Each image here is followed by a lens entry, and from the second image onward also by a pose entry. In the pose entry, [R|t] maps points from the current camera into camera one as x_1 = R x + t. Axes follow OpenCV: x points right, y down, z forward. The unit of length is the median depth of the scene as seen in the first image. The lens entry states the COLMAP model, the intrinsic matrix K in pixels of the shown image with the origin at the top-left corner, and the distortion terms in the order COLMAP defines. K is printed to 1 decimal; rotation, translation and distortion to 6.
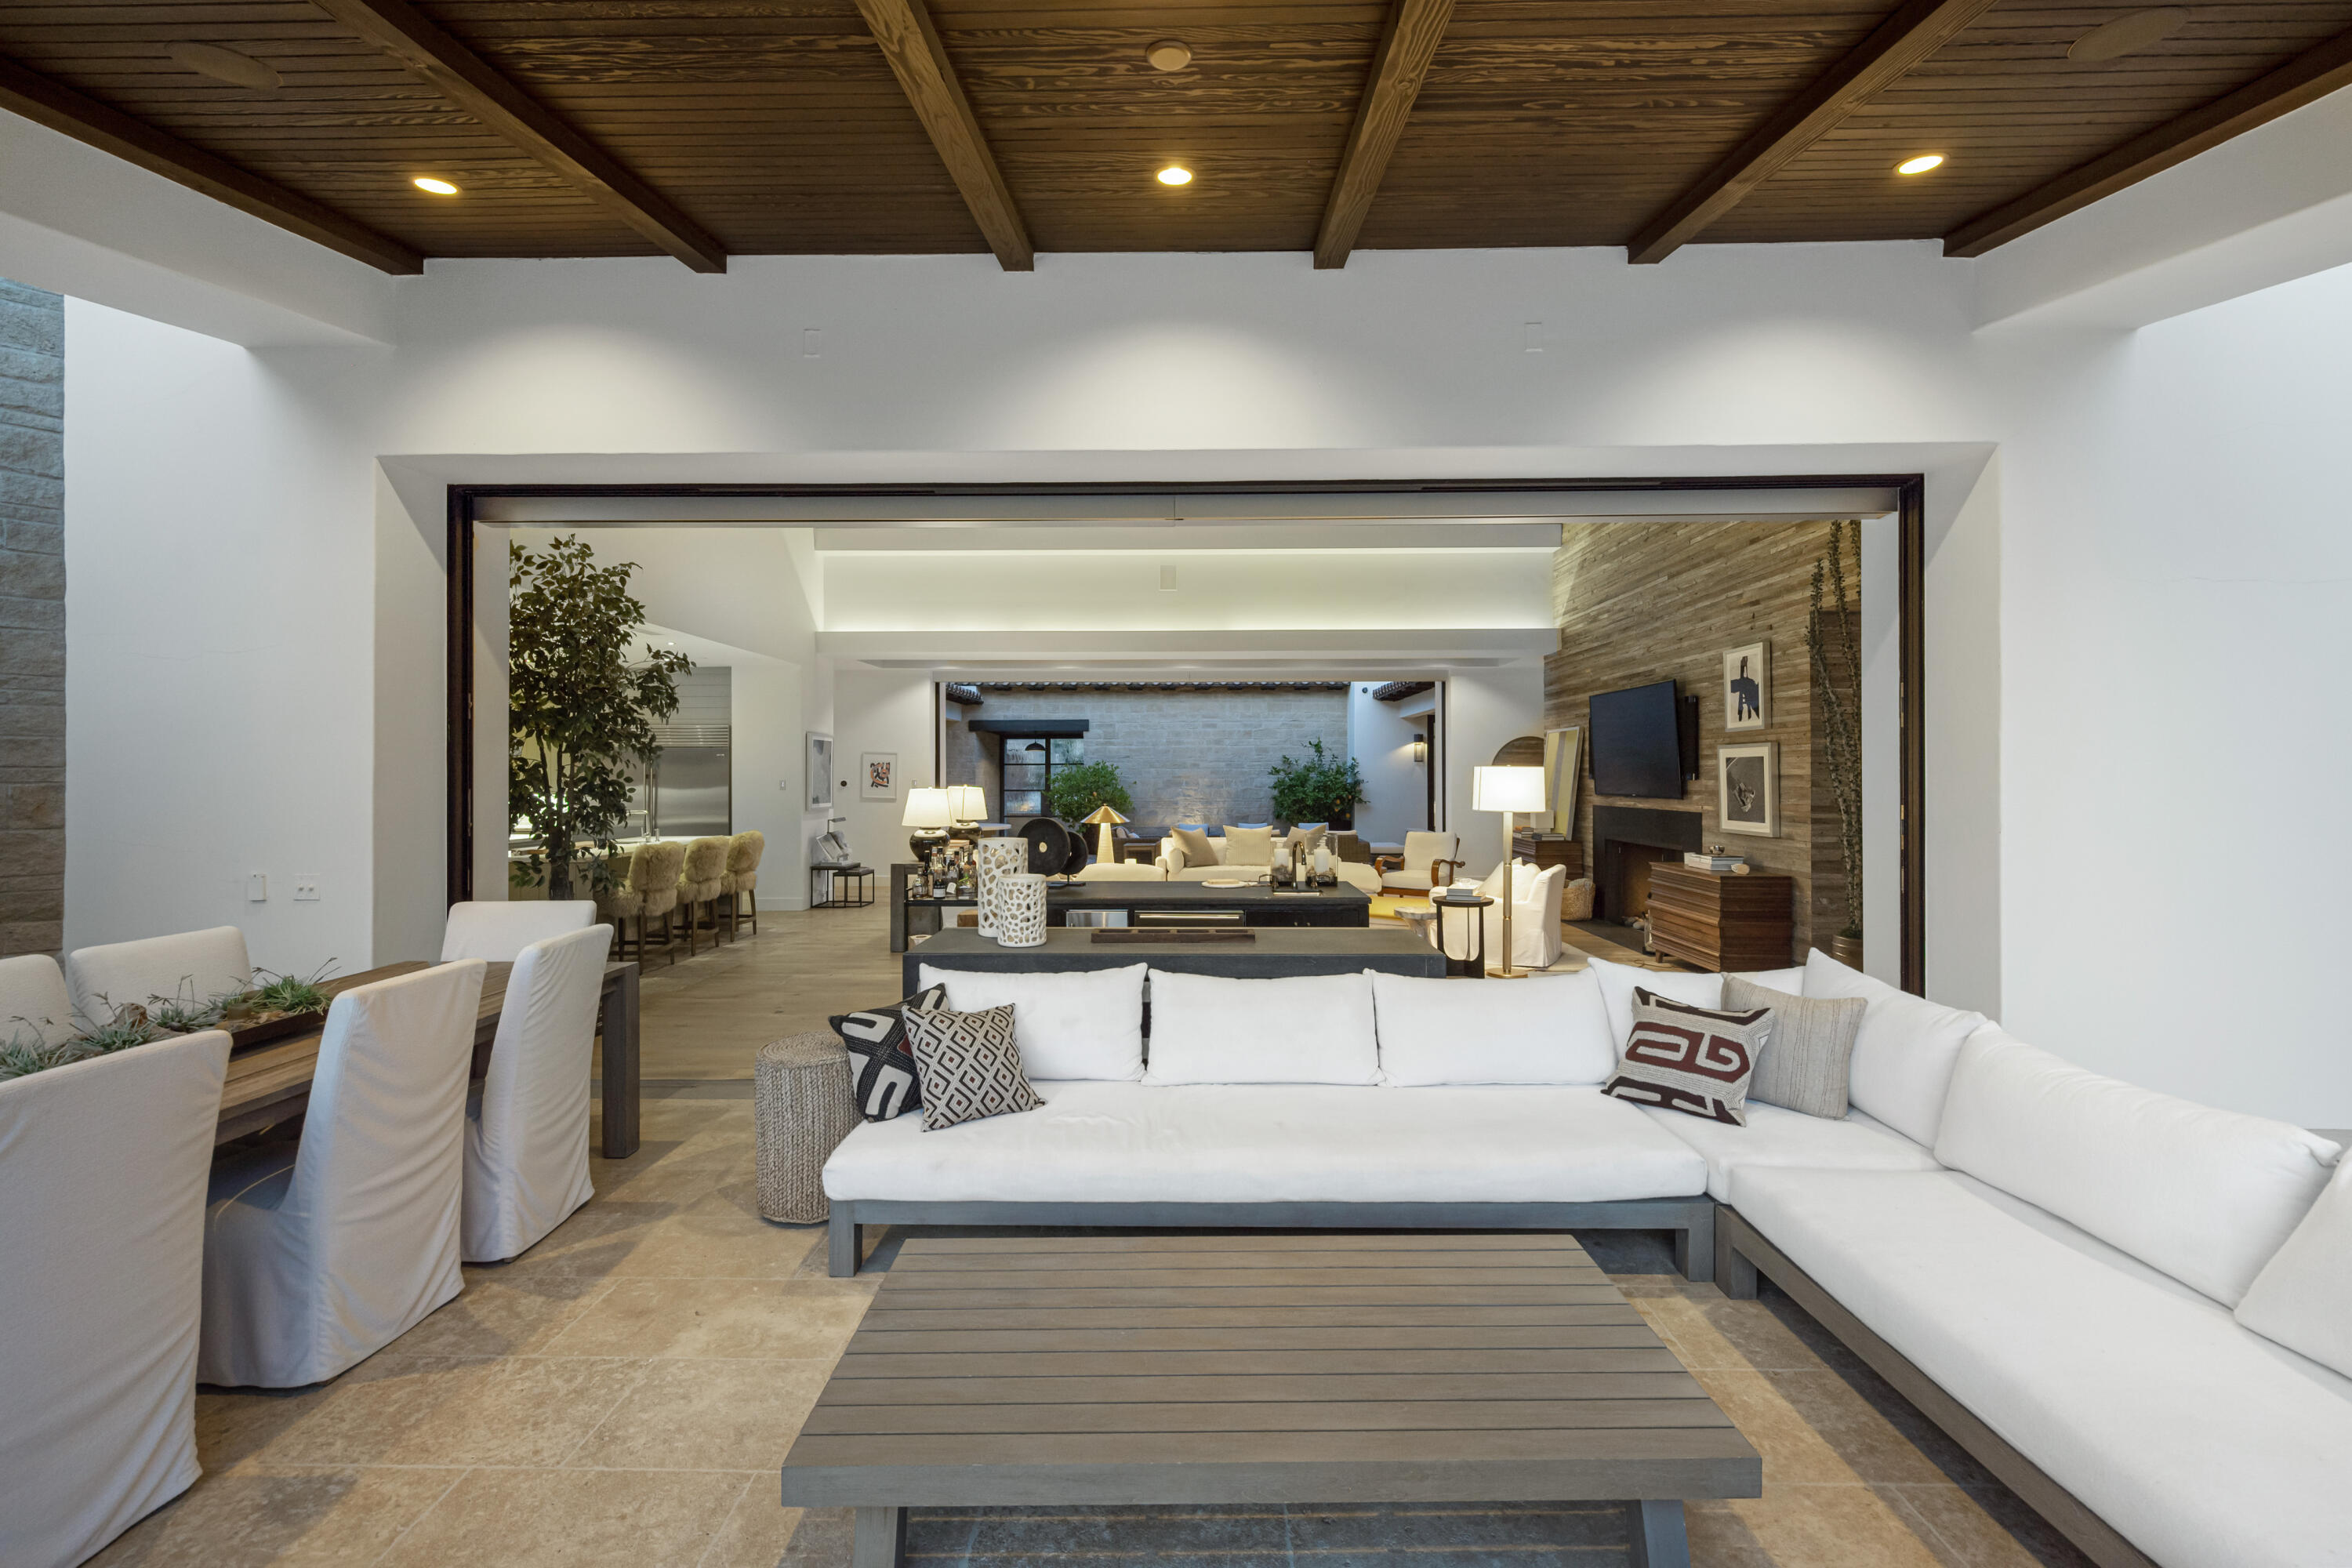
lens RADIAL K [[937.3, 0, 1174.9], [0, 937.3, 773.1], [0, 0, 1]] dist [0.000392, 0.000209]
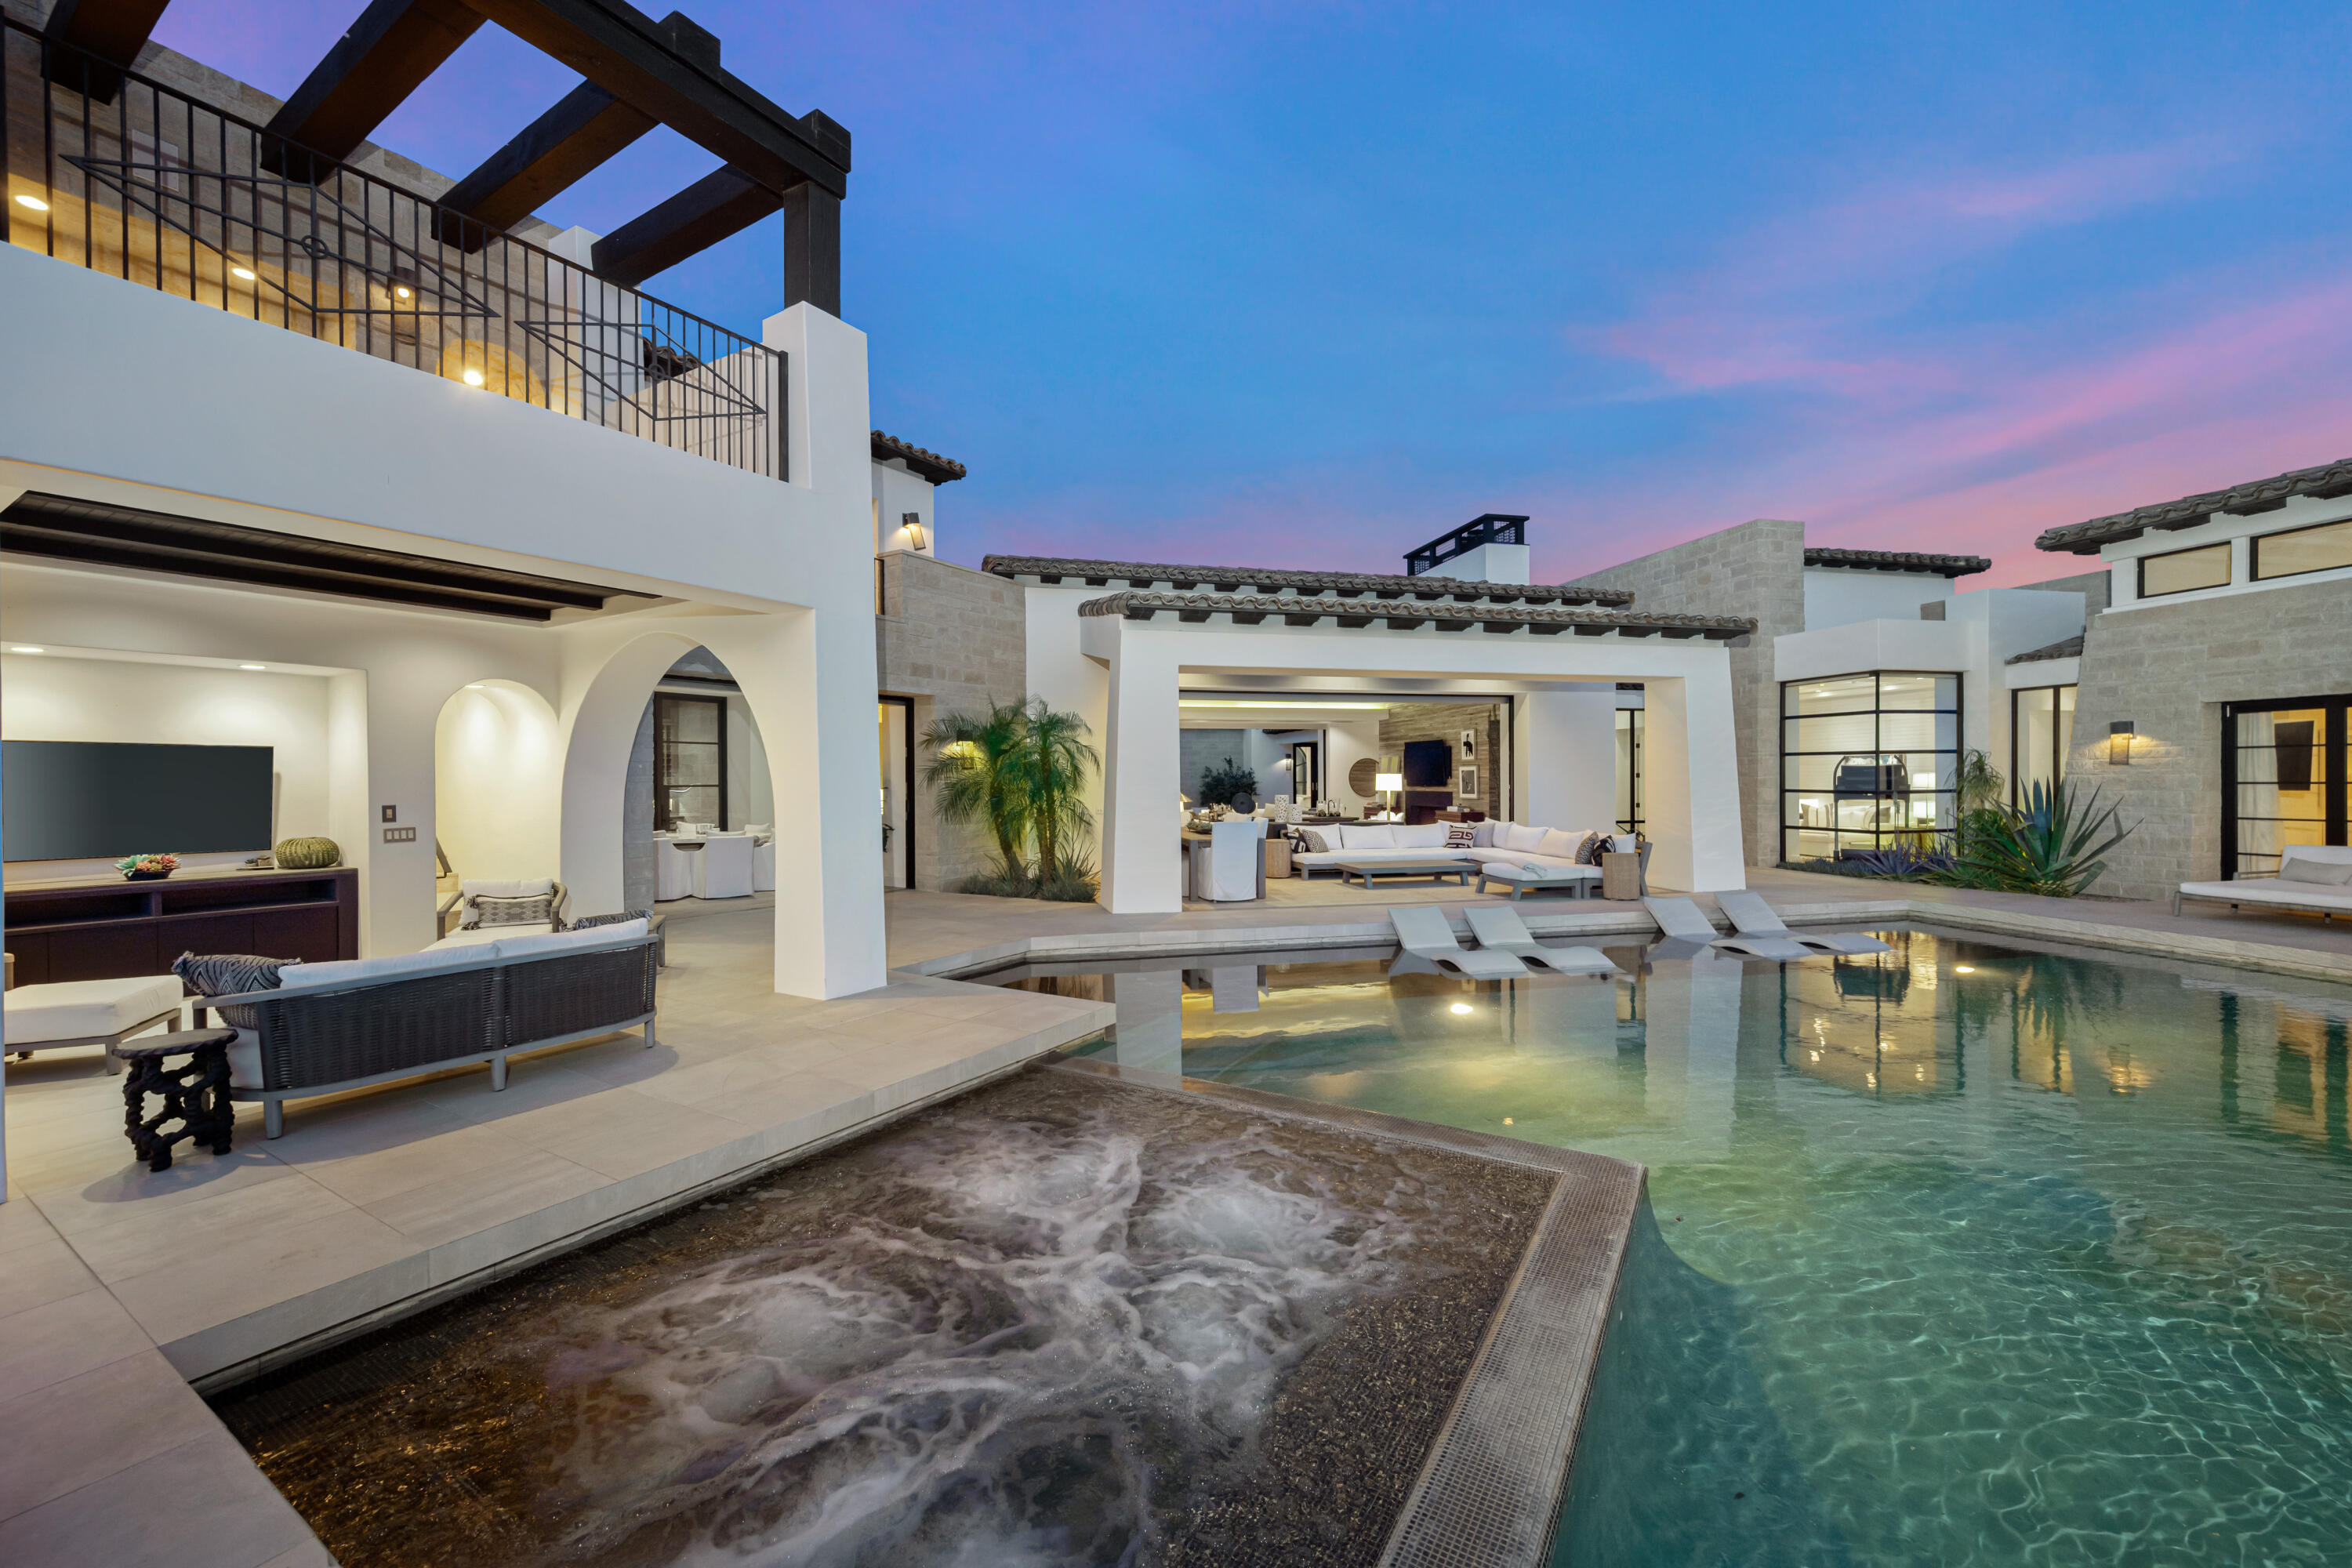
lens RADIAL K [[937.3, 0, 1174.9], [0, 937.3, 773.1], [0, 0, 1]] dist [0.000392, 0.000209]
pose [[0.967252, -0.000957, 0.253815, -0.887558], [0.002382, 0.999983, -0.005307, 0.003228], [-0.253805, 0.005738, 0.967238, -1.388253]]
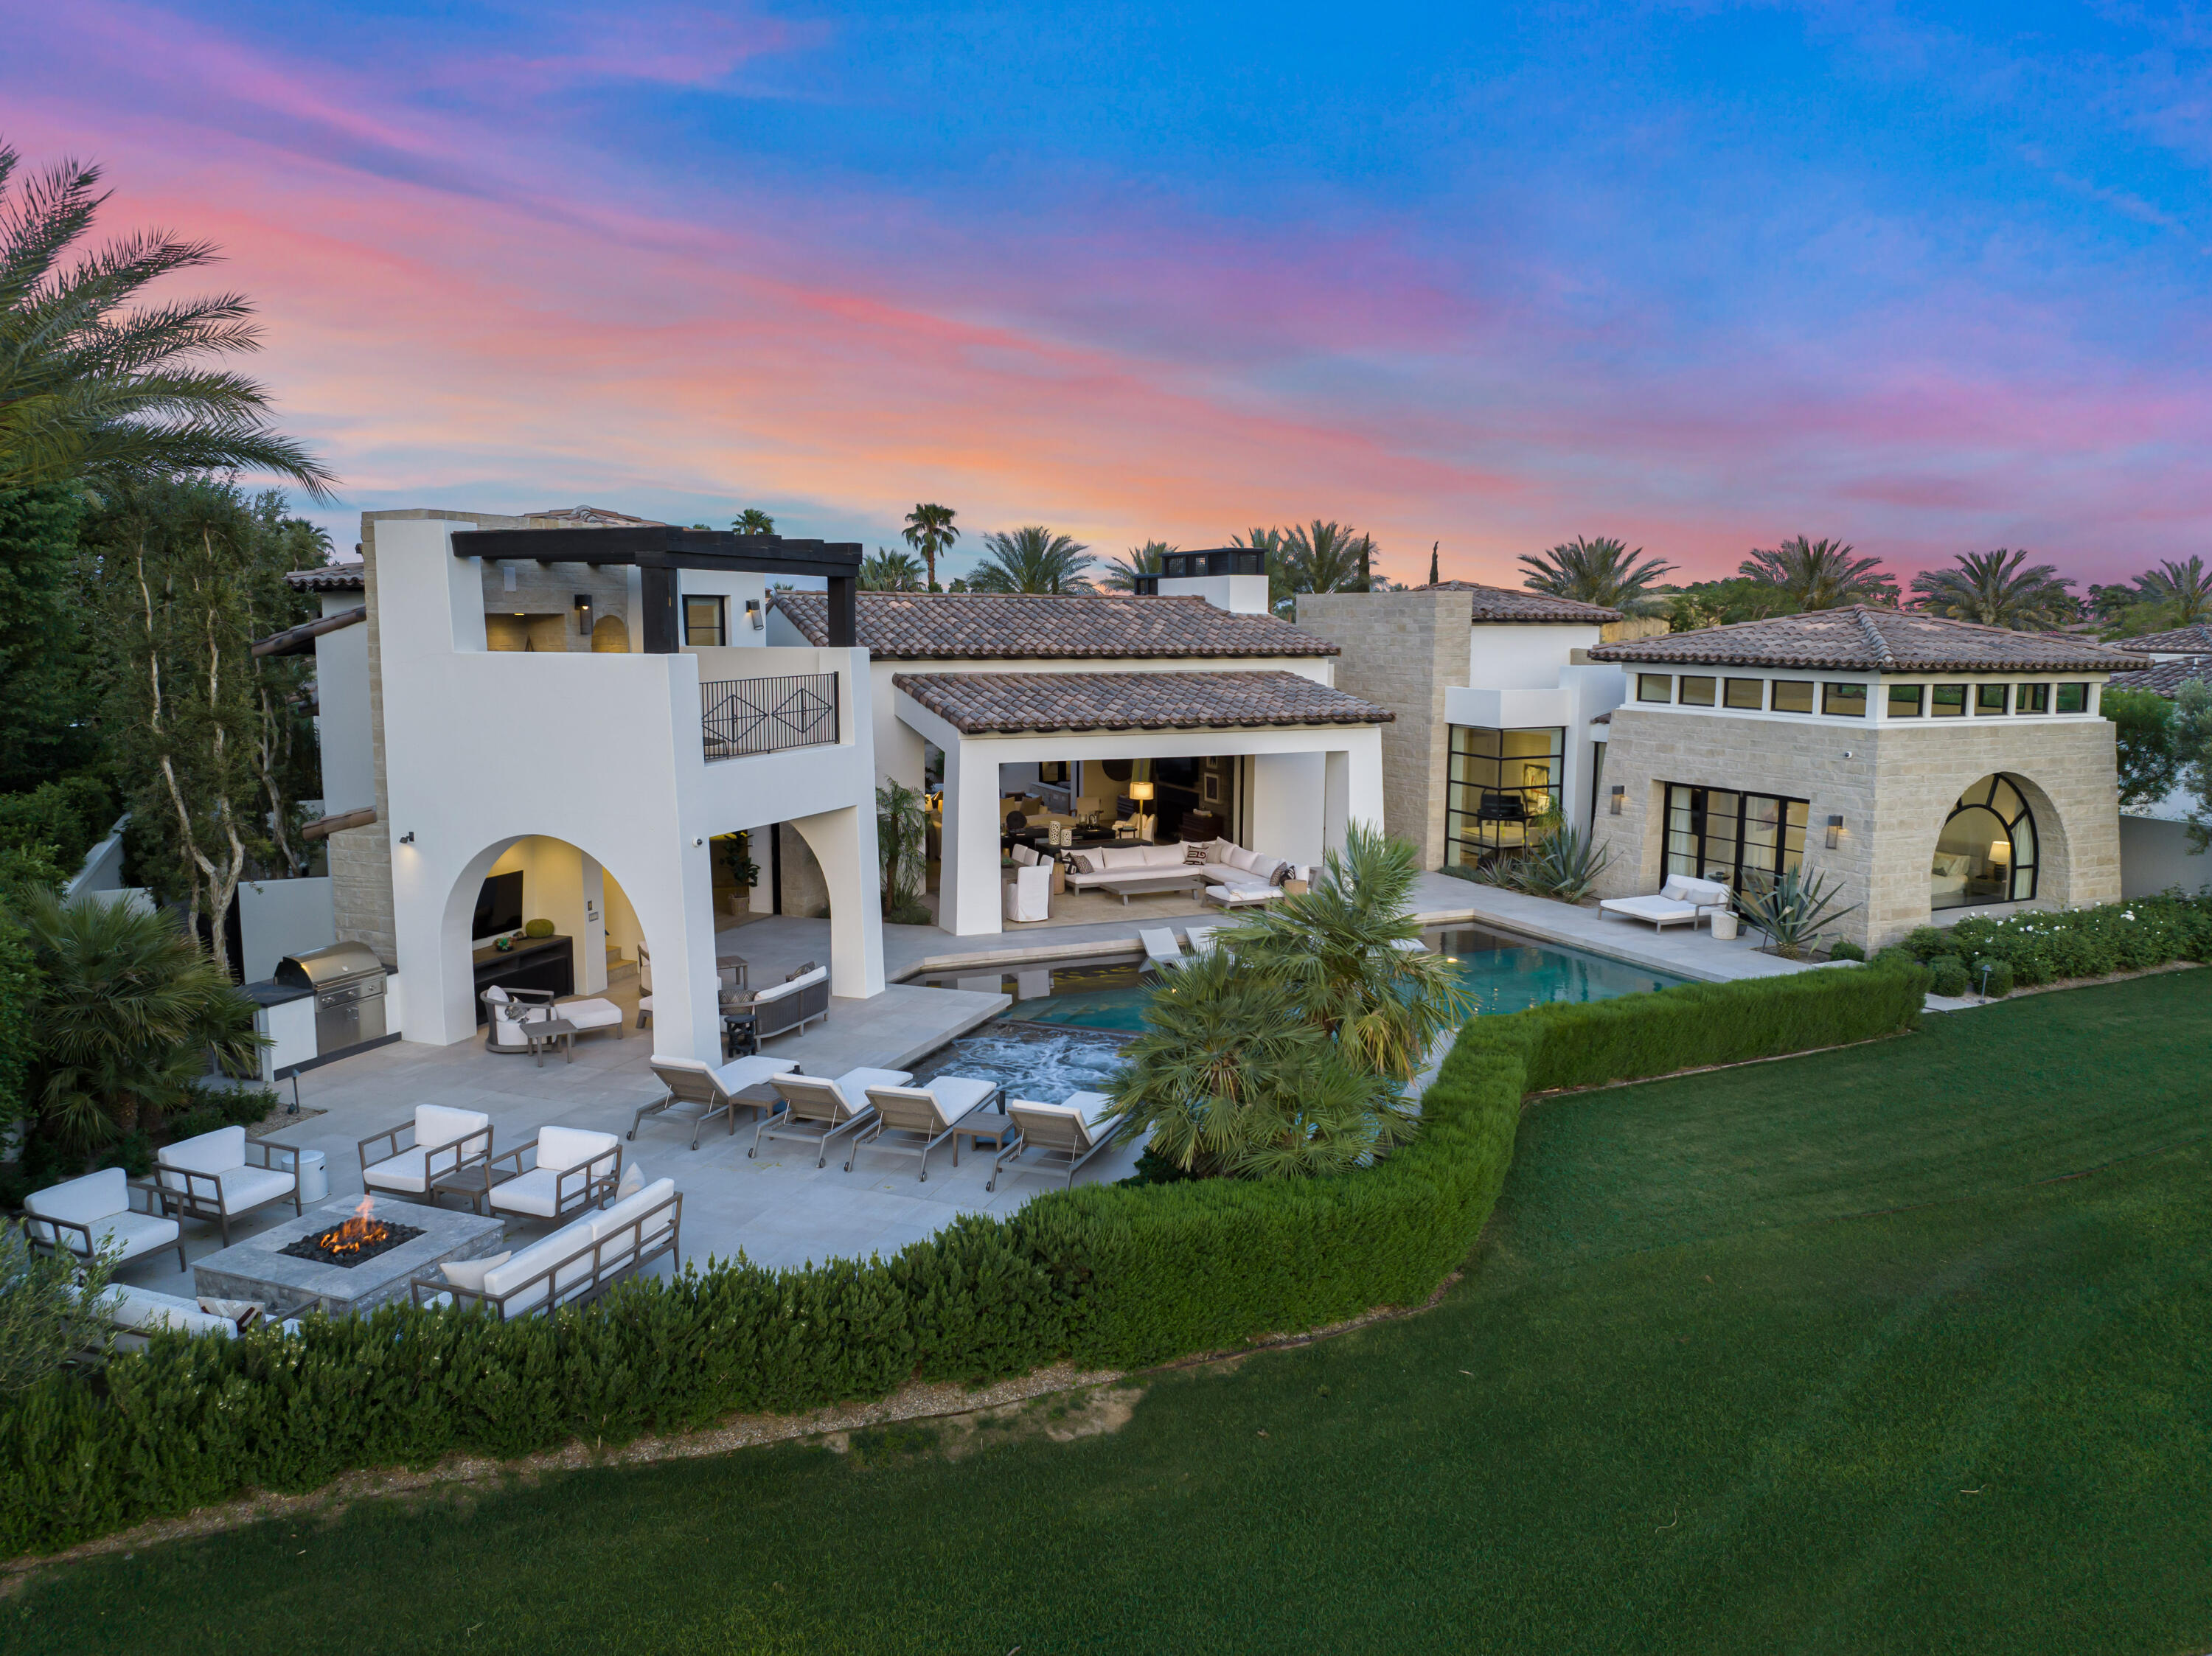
lens RADIAL K [[1577.6, 0, 1125.3], [0, 1577.6, 825.0], [0, 0, 1]] dist [-0.041878, 0.000089]
pose [[0.893282, -0.051305, 0.446559, -1.872818], [-0.010042, 0.990939, 0.133935, -0.529664], [-0.449385, -0.124126, 0.884673, -3.308551]]
